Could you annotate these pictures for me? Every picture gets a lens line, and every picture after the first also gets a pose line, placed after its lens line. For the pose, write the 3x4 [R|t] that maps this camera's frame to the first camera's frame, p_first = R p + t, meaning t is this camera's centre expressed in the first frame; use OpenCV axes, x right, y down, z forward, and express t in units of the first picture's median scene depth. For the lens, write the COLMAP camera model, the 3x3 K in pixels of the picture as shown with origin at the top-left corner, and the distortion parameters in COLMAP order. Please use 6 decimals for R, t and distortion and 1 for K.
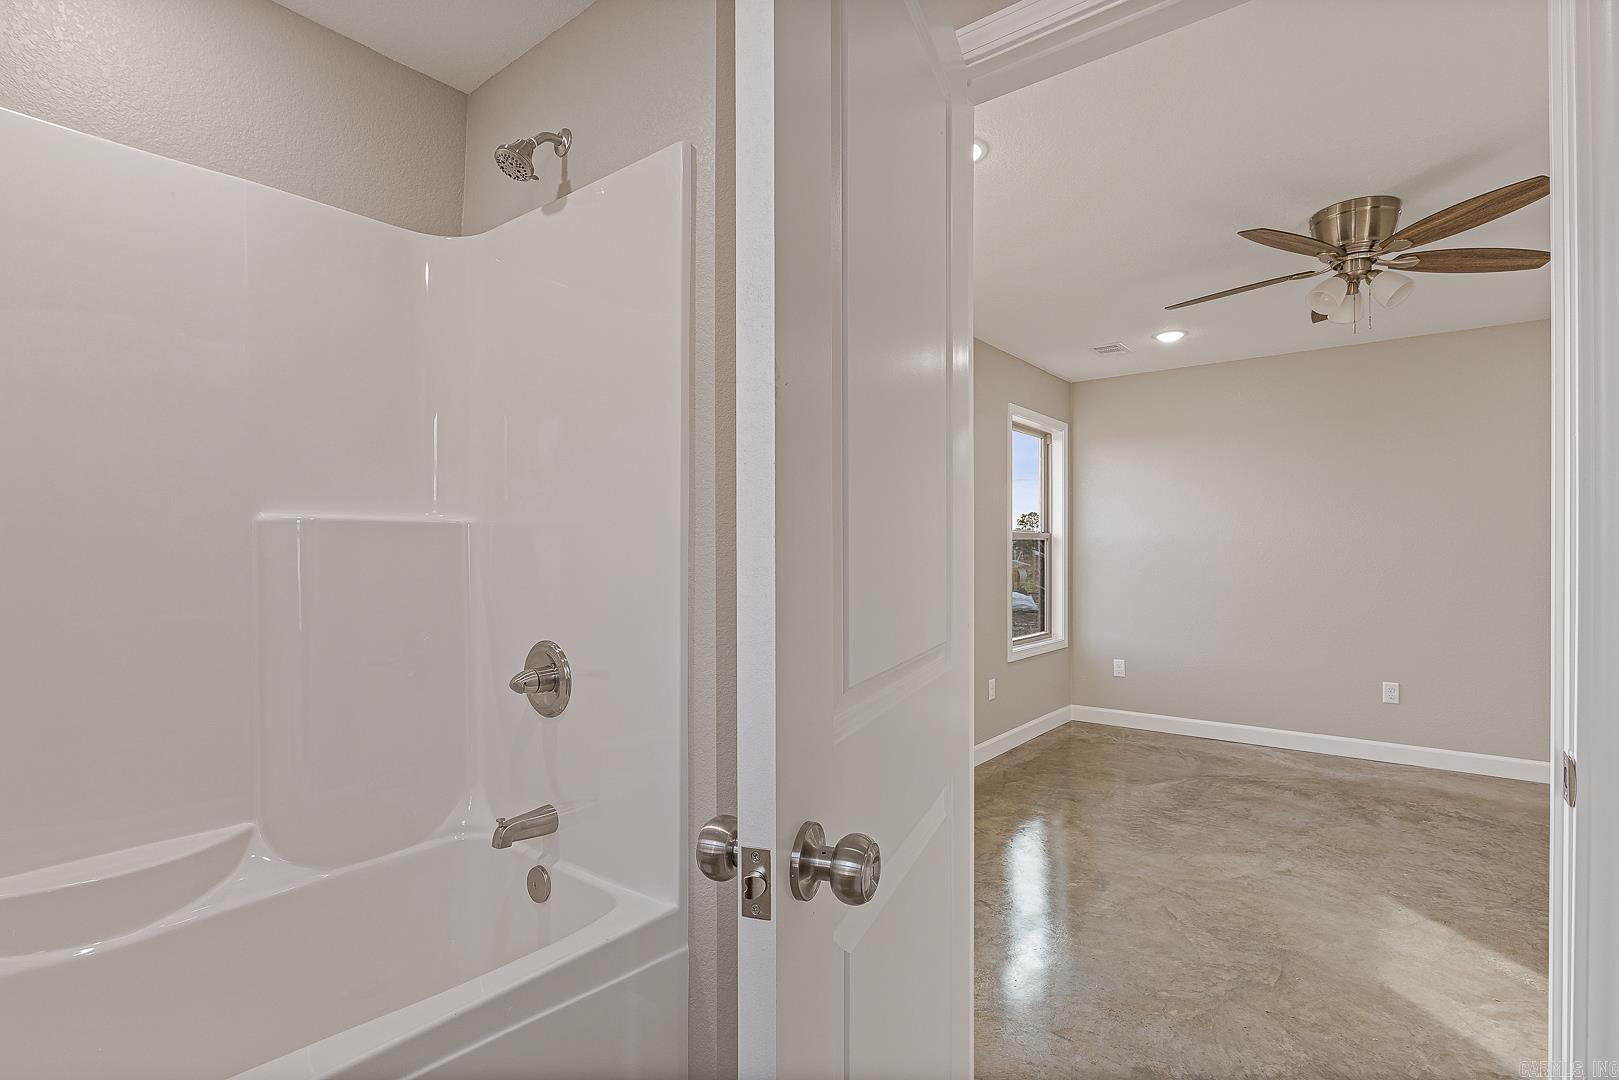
lens RADIAL K [[795.4, 0, 809.3], [0, 795.4, 549.5], [0, 0, 1]] dist [-0.004221, -0.001366]
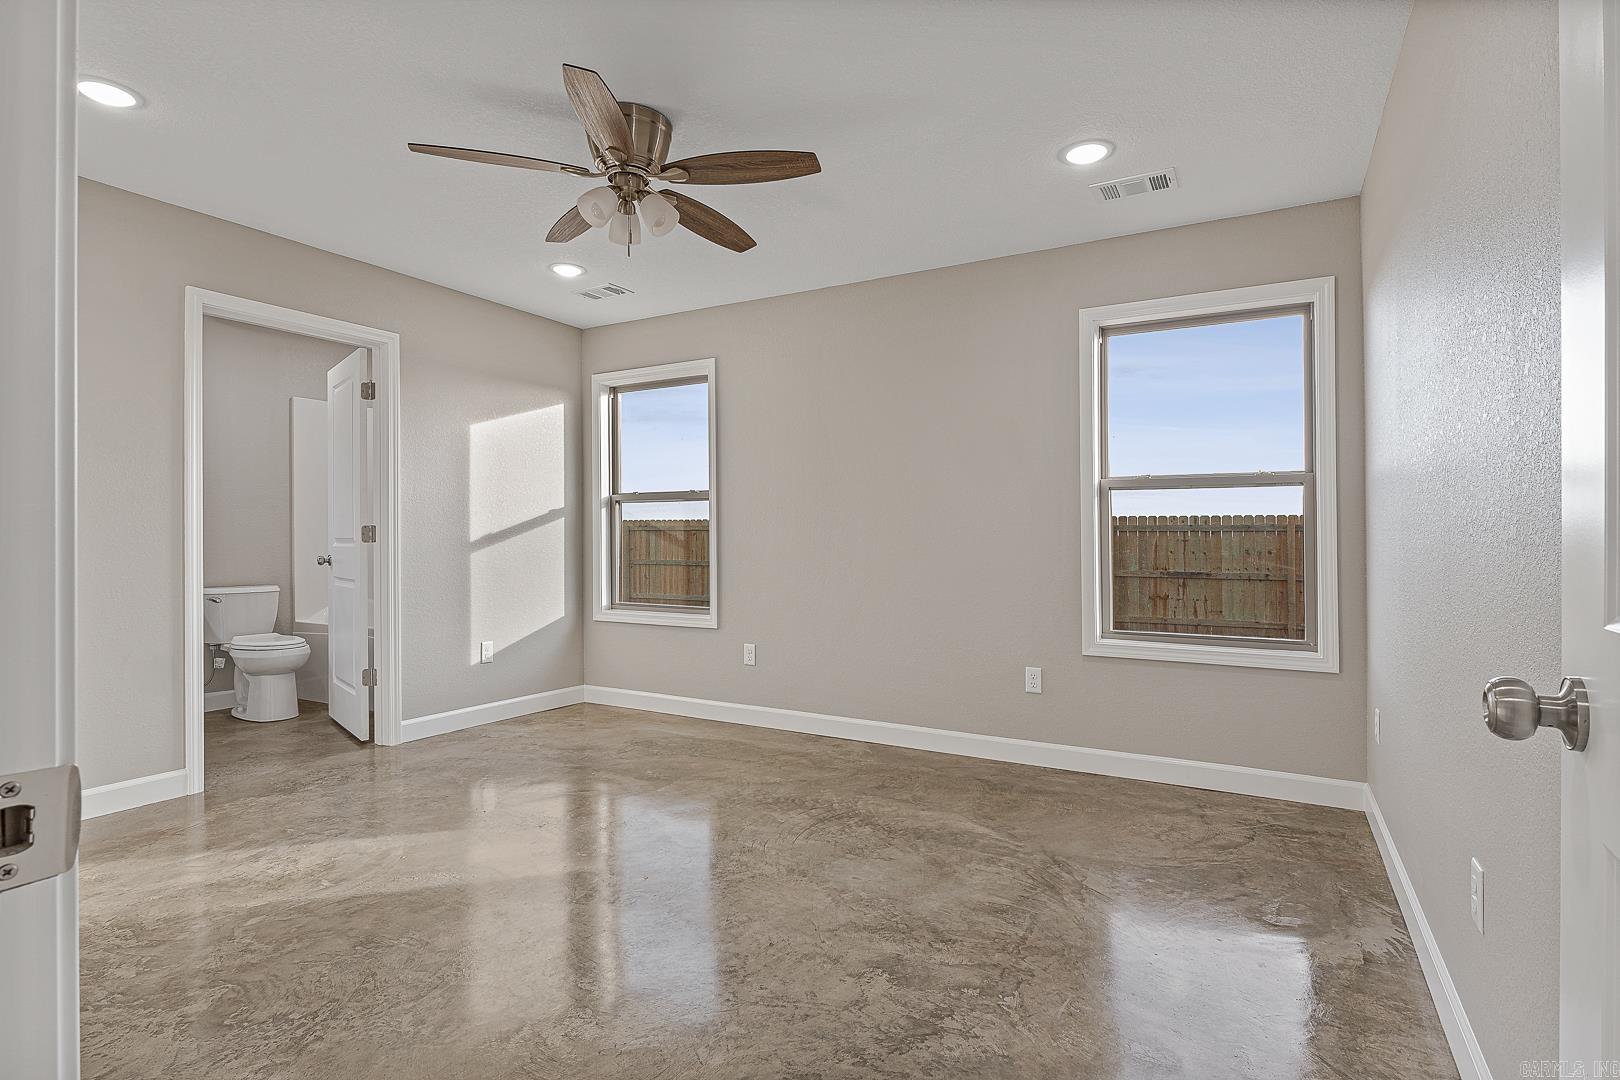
lens RADIAL K [[792.4, 0, 800.5], [0, 792.4, 531.2], [0, 0, 1]] dist [-0.001656, -0.000522]
pose [[0.138867, -0.005480, -0.990296, 1.286958], [0.002700, 0.999983, -0.005155, 0.036613], [0.990307, -0.001958, 0.138879, 0.847865]]
